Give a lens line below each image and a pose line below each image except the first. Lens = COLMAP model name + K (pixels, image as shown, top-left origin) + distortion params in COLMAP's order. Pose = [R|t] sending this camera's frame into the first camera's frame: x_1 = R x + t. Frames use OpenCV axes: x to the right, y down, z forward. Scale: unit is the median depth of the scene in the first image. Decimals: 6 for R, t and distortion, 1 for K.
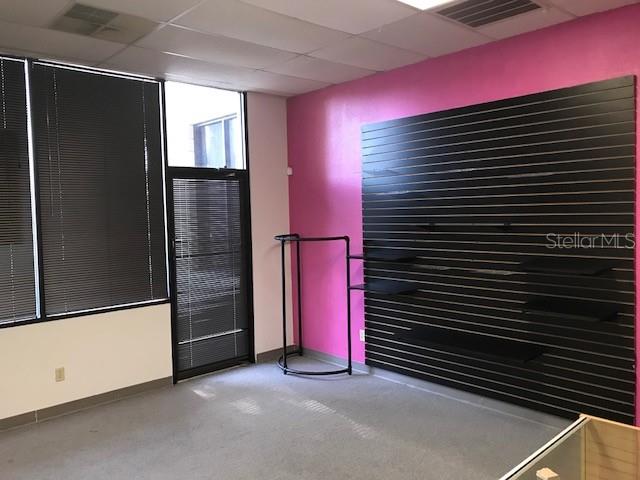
lens RADIAL K [[528.1, 0, 317.5], [0, 528.1, 238.6], [0, 0, 1]] dist [0.005044, 0.007281]
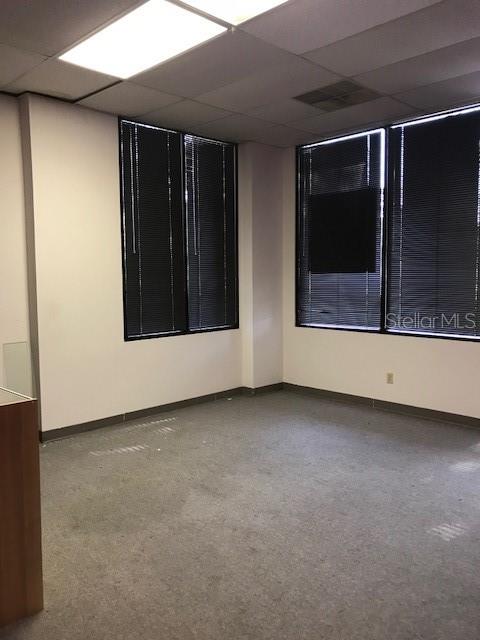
lens RADIAL K [[528.1, 0, 242.5], [0, 528.1, 318.6], [0, 0, 1]] dist [0.005044, 0.007281]
pose [[0.030551, 0.111460, -0.993299, 0.762766], [-0.040256, 0.993094, 0.110199, -0.007294], [0.998722, 0.036620, 0.034827, 0.633977]]
